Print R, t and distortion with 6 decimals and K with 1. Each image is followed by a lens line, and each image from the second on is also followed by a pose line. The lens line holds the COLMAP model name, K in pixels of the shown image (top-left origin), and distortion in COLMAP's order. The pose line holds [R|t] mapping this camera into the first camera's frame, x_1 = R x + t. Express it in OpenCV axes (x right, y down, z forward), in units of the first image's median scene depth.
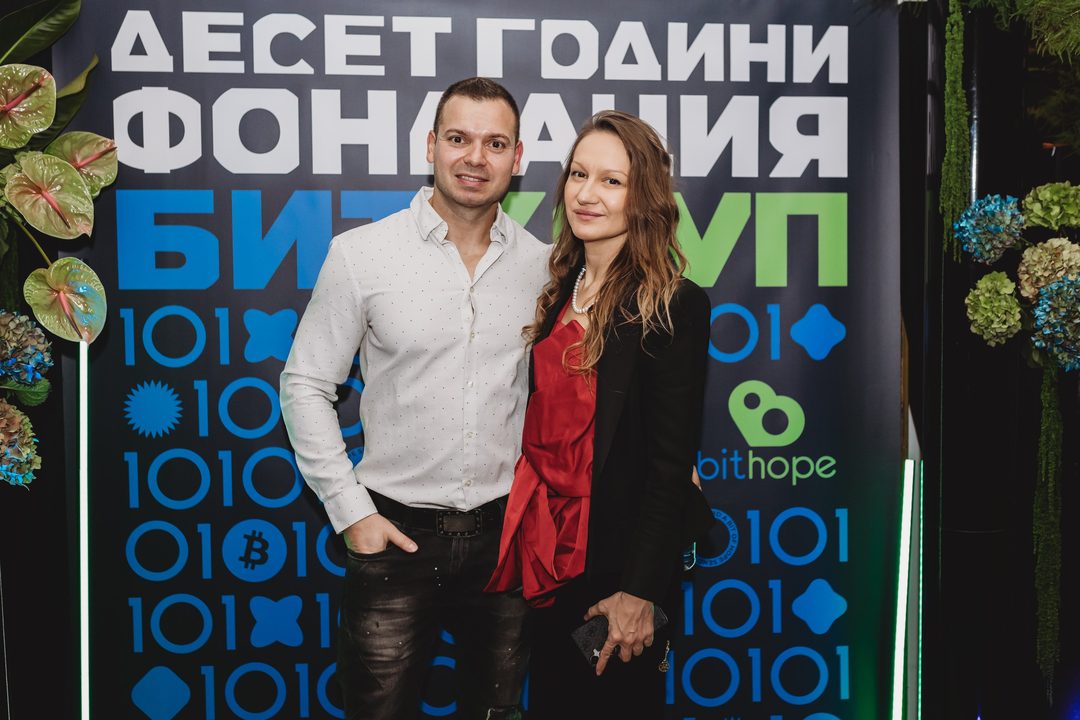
lens RADIAL K [[1070.5, 0, 563.8], [0, 1070.5, 359.4], [0, 0, 1]] dist [0.001305, 0.000868]
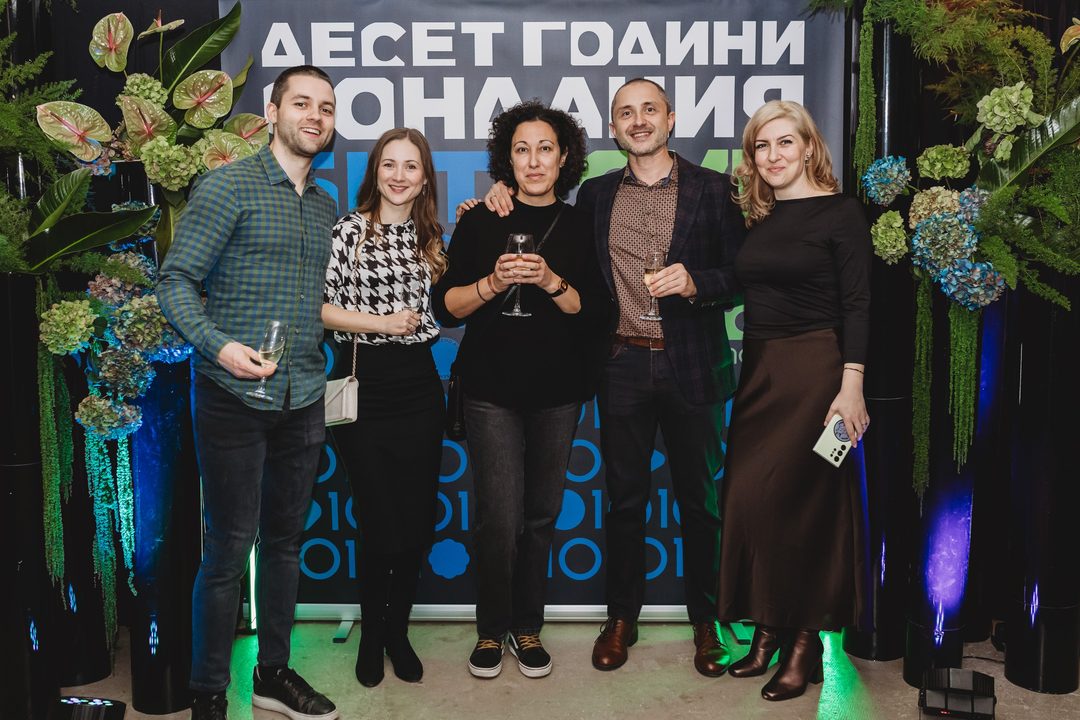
lens RADIAL K [[1063.4, 0, 540.0], [0, 1063.4, 360.0], [0, 0, 1]] dist [-0.007794, -0.004499]
pose [[0.996905, 0.007171, -0.078291, 0.048664], [-0.001553, 0.997434, 0.071578, 0.011709], [0.078603, -0.071235, 0.994358, -0.365881]]
